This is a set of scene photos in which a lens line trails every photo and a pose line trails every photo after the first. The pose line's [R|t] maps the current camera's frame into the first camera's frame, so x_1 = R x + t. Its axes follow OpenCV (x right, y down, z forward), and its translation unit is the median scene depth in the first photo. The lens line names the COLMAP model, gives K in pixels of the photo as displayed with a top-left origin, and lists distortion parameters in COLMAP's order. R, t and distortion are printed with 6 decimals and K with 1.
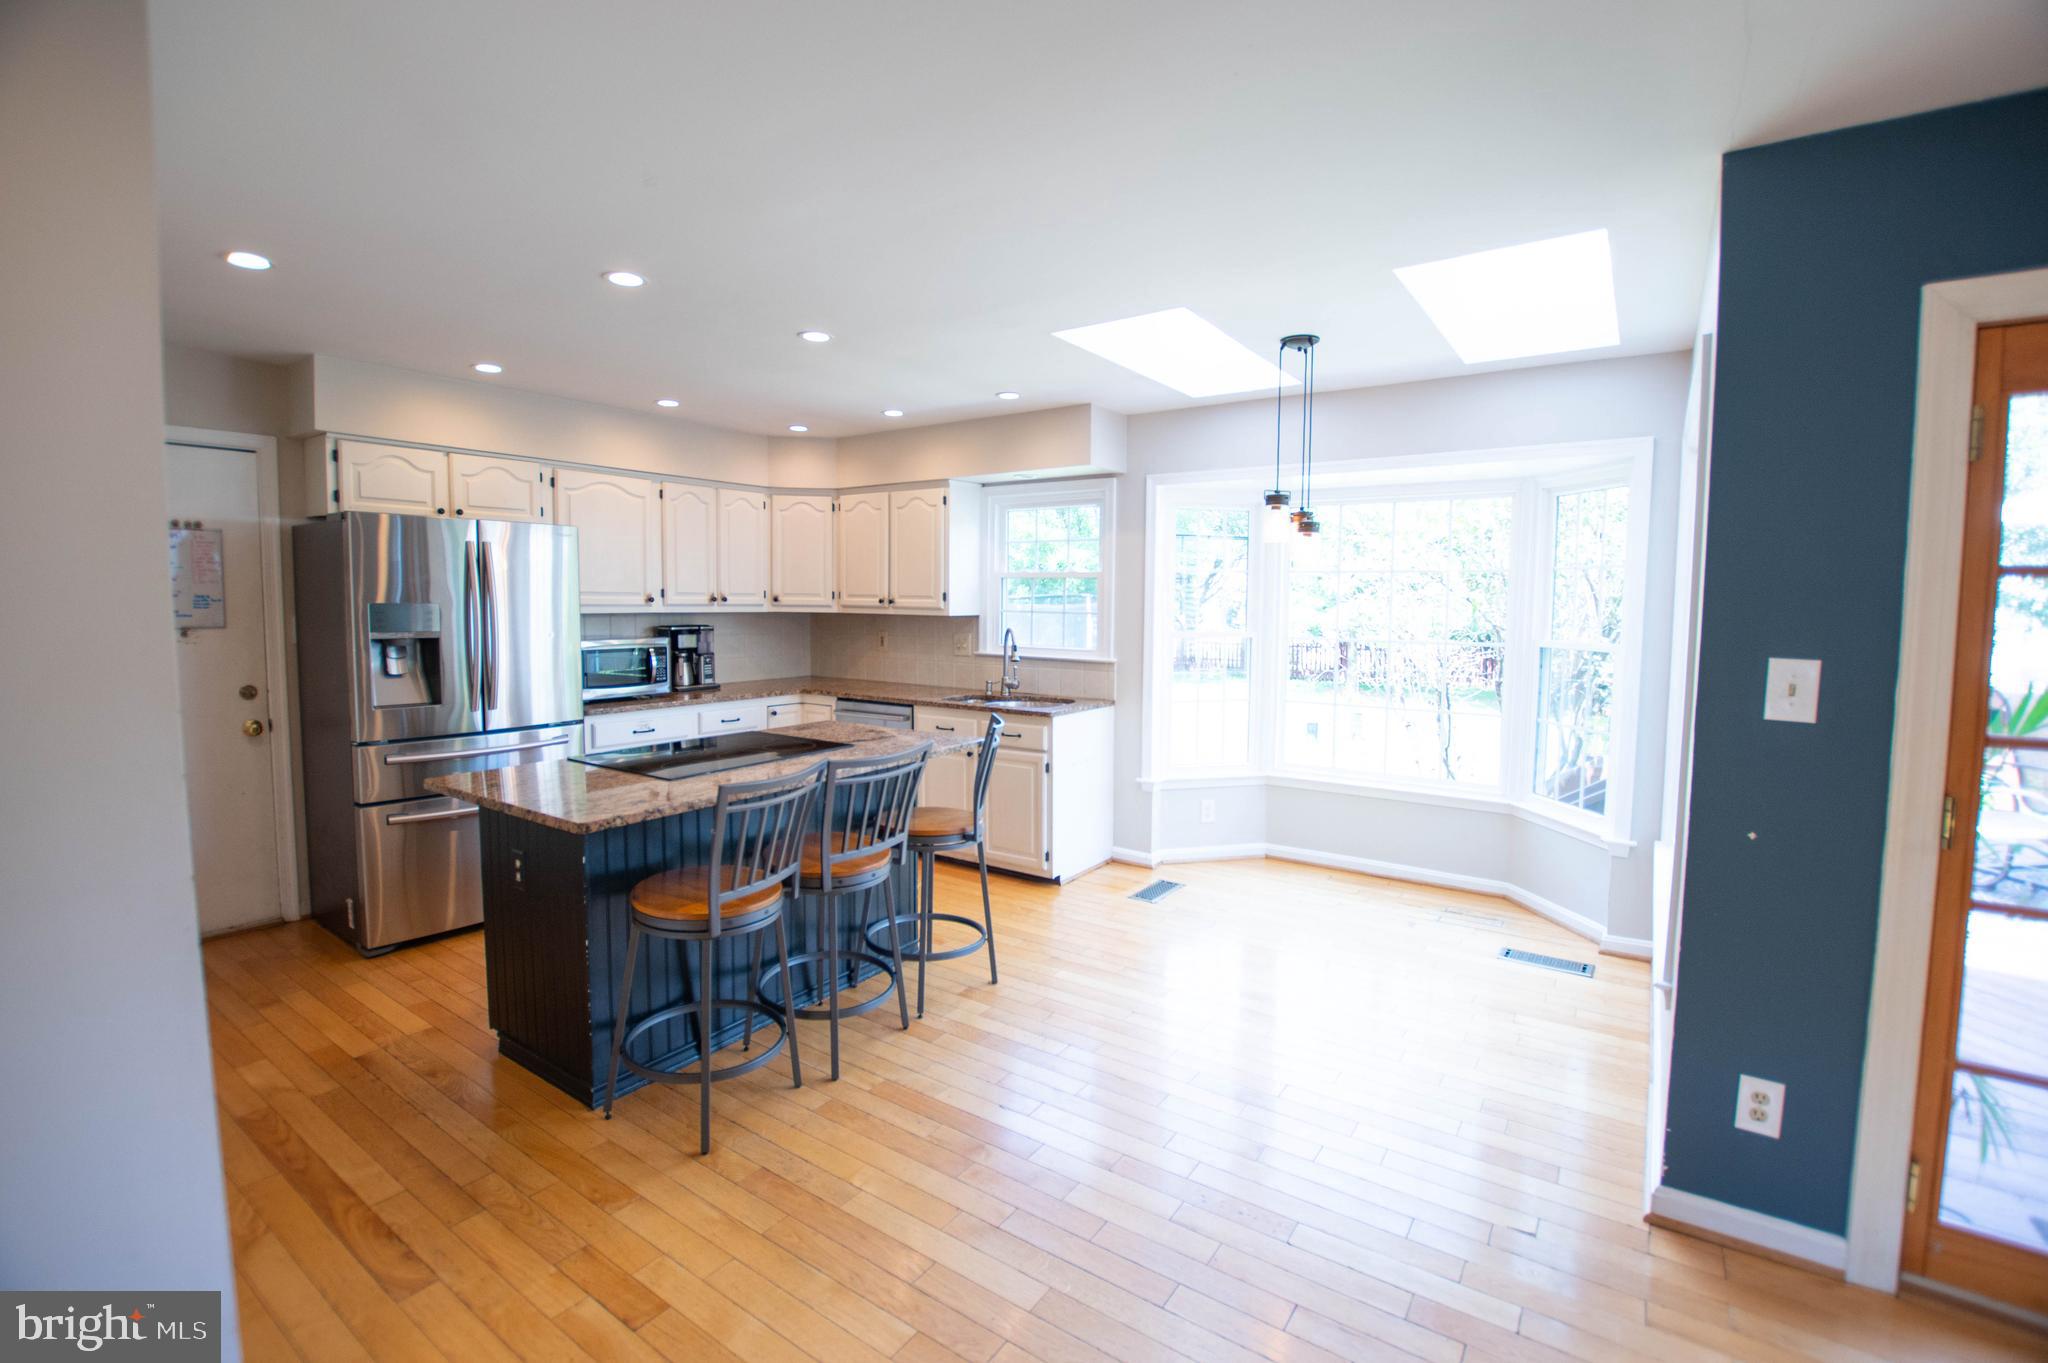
lens RADIAL K [[901.2, 0, 1023.9], [0, 901.2, 671.1], [0, 0, 1]] dist [-0.028999, 0.001851]
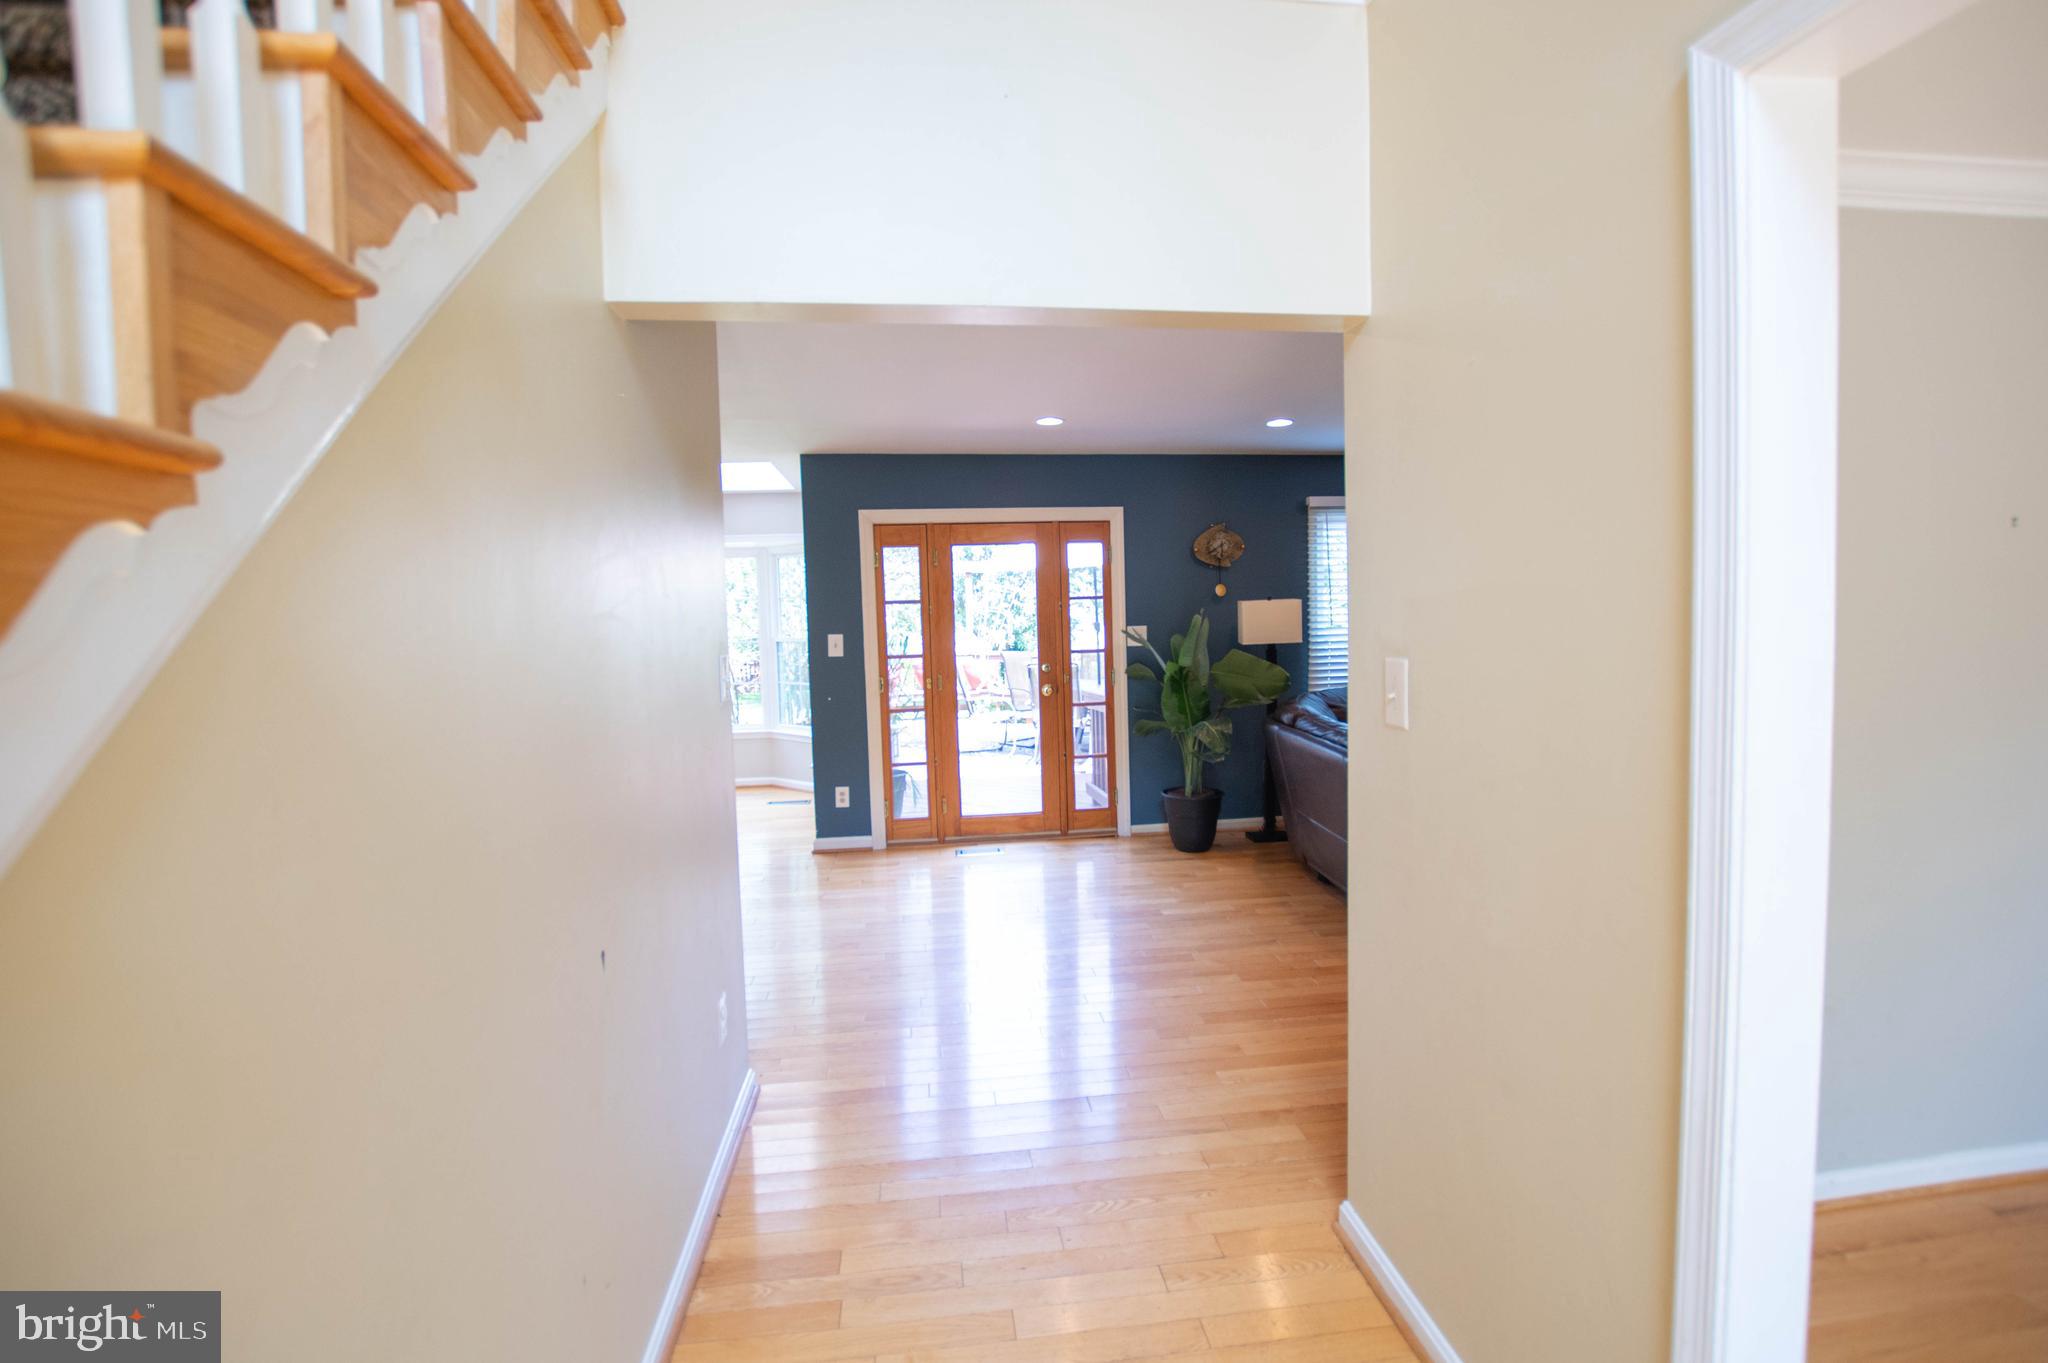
lens RADIAL K [[901.2, 0, 1018.6], [0, 901.2, 671.8], [0, 0, 1]] dist [-0.028999, 0.001851]
pose [[0.740201, -0.064513, 0.669284, -0.101337], [0.079244, 0.996819, 0.008444, 0.020361], [-0.667700, 0.046787, 0.742959, -0.244008]]
